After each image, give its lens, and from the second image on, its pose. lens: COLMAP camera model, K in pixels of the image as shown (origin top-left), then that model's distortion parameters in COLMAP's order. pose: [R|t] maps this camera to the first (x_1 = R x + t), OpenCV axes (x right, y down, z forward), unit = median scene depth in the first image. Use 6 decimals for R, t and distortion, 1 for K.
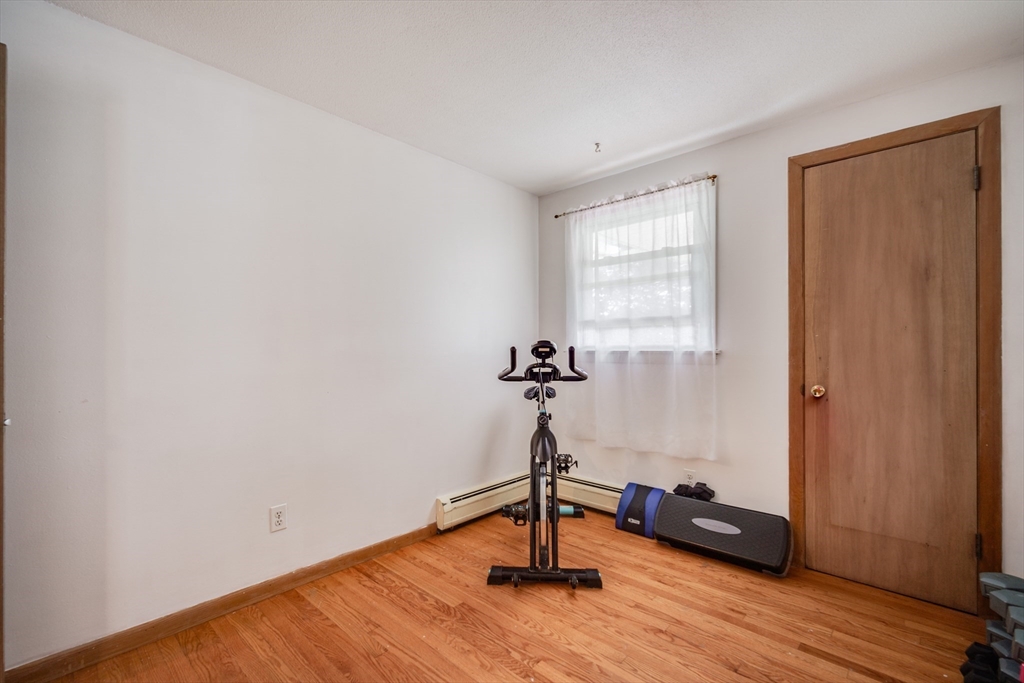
lens RADIAL K [[449.3, 0, 510.8], [0, 449.3, 348.3], [0, 0, 1]] dist [-0.002260, 0.001014]
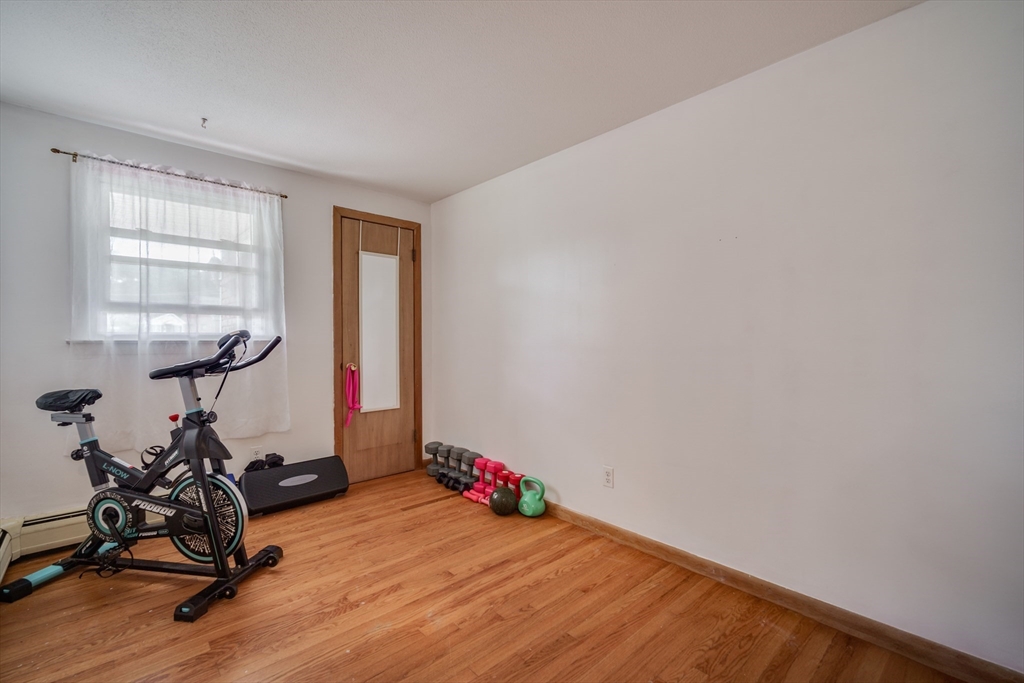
lens RADIAL K [[449.3, 0, 510.6], [0, 449.3, 340.2], [0, 0, 1]] dist [-0.002260, 0.001014]
pose [[0.081464, -0.003848, 0.996669, -0.819947], [-0.006068, 0.999972, 0.004357, -0.004845], [-0.996658, -0.006402, 0.081438, 0.342852]]
